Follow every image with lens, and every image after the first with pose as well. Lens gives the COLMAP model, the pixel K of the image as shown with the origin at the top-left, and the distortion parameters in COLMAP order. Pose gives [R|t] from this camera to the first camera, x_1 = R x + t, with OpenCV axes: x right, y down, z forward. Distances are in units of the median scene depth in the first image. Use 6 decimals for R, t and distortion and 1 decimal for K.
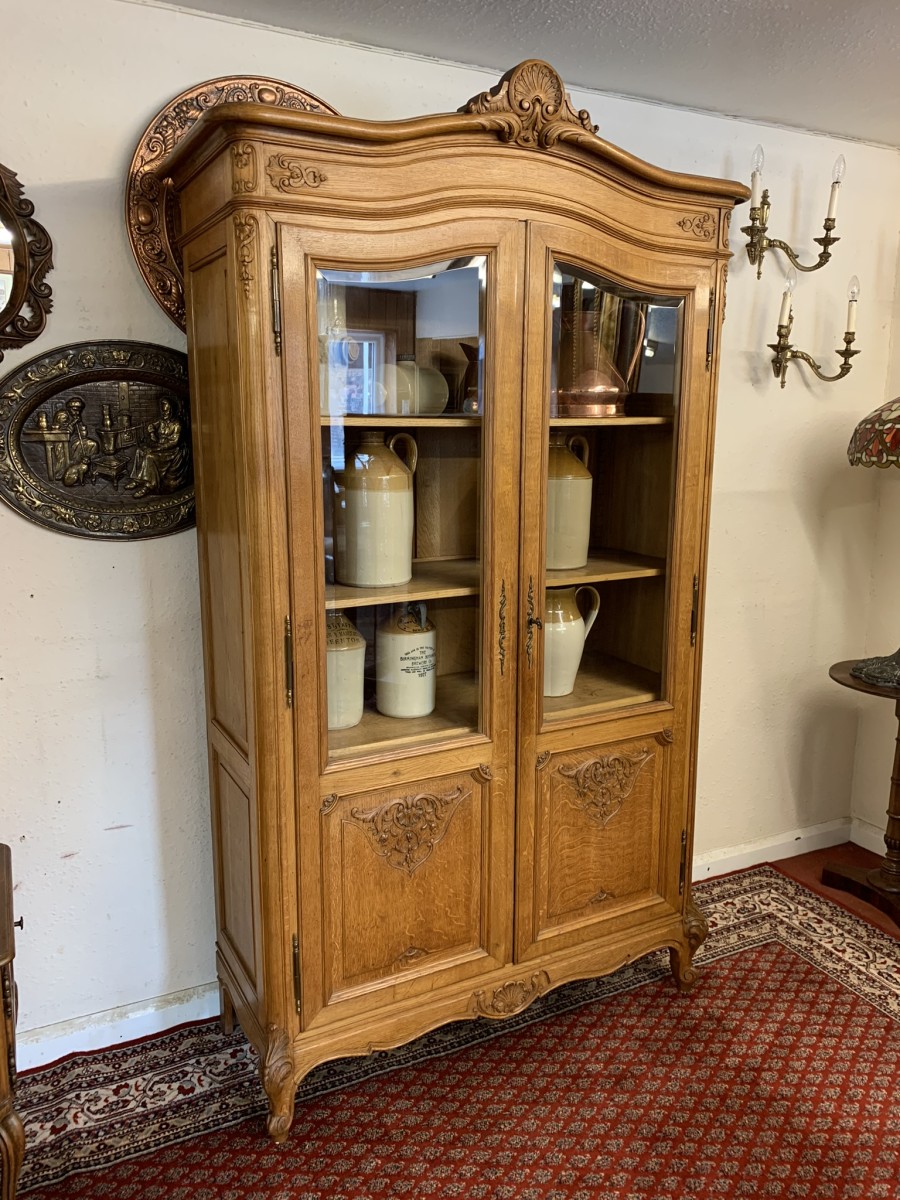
lens RADIAL K [[919.7, 0, 452.0], [0, 919.7, 589.8], [0, 0, 1]] dist [0.018277, -0.014987]
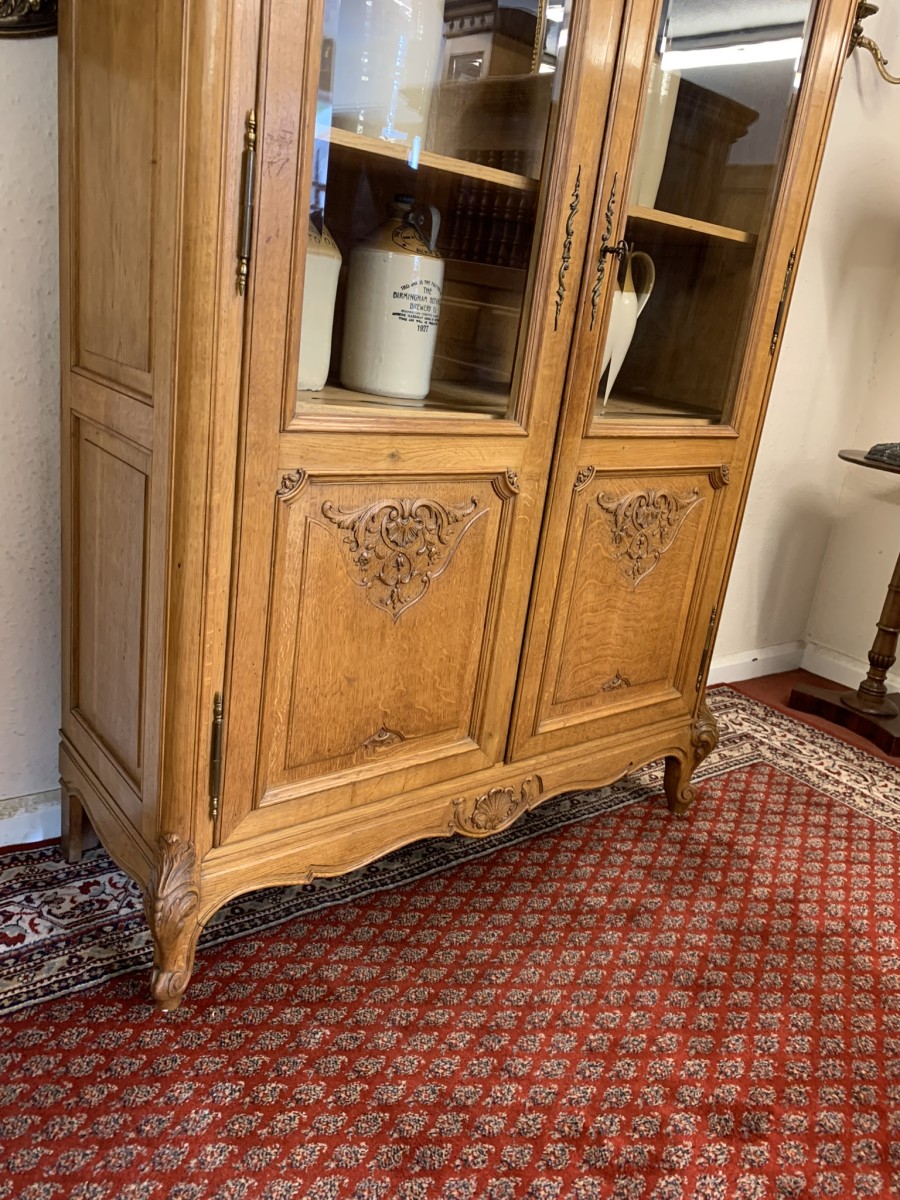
lens RADIAL K [[919.7, 0, 457.4], [0, 919.7, 585.5], [0, 0, 1]] dist [0.018277, -0.014987]
pose [[0.976426, 0.061004, 0.207052, -0.133014], [-0.085716, 0.989942, 0.112554, 0.199231], [-0.198103, -0.127648, 0.971834, 0.344629]]
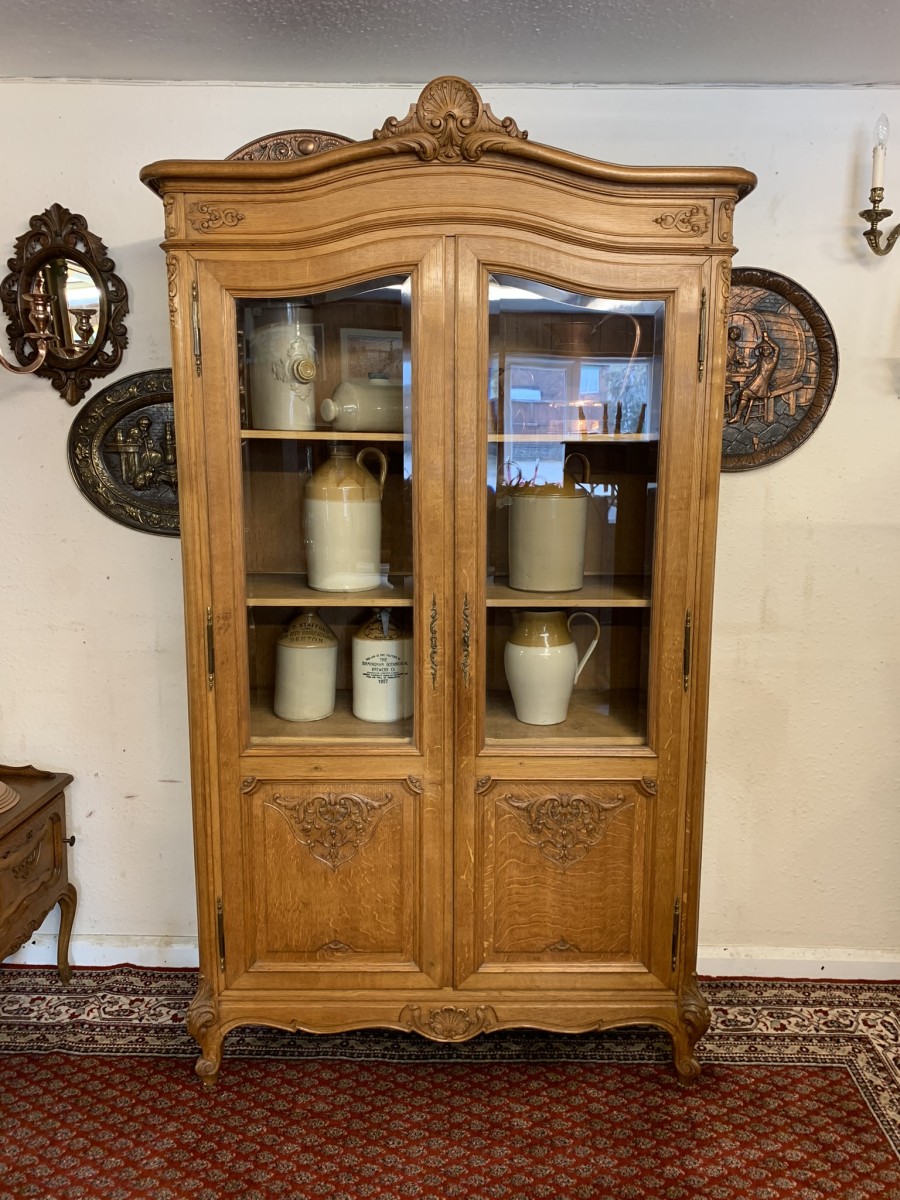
lens RADIAL K [[919.7, 0, 459.5], [0, 919.7, 590.7], [0, 0, 1]] dist [0.018277, -0.014987]
pose [[0.886878, 0.076936, -0.455552, 0.510060], [-0.089650, 0.995953, -0.006331, -0.010208], [0.453222, 0.046455, 0.890186, 0.117501]]
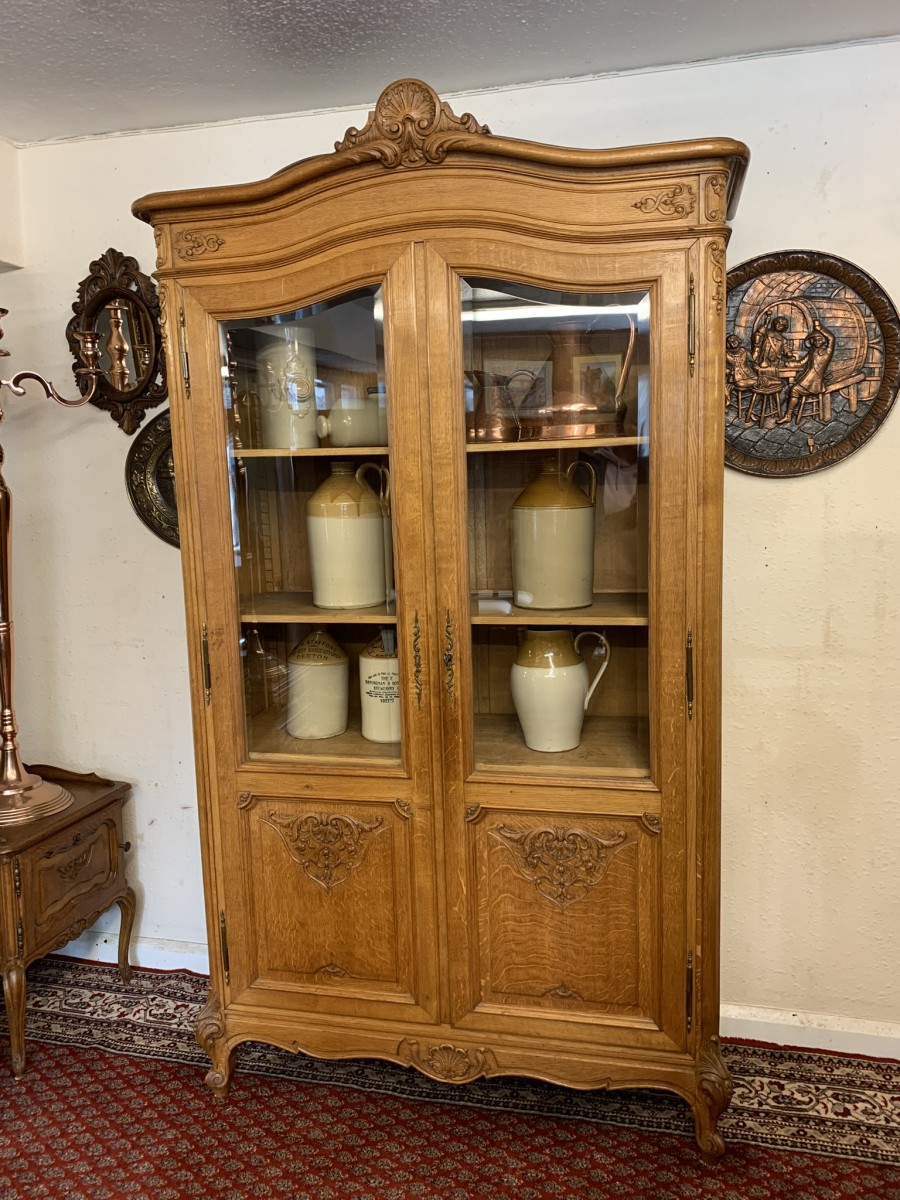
lens RADIAL K [[919.7, 0, 457.4], [0, 919.7, 593.4], [0, 0, 1]] dist [0.018277, -0.014987]
pose [[0.757850, 0.062967, -0.649383, 0.681401], [-0.092656, 0.995631, -0.011591, -0.020856], [0.645816, 0.068953, 0.760373, 0.278600]]
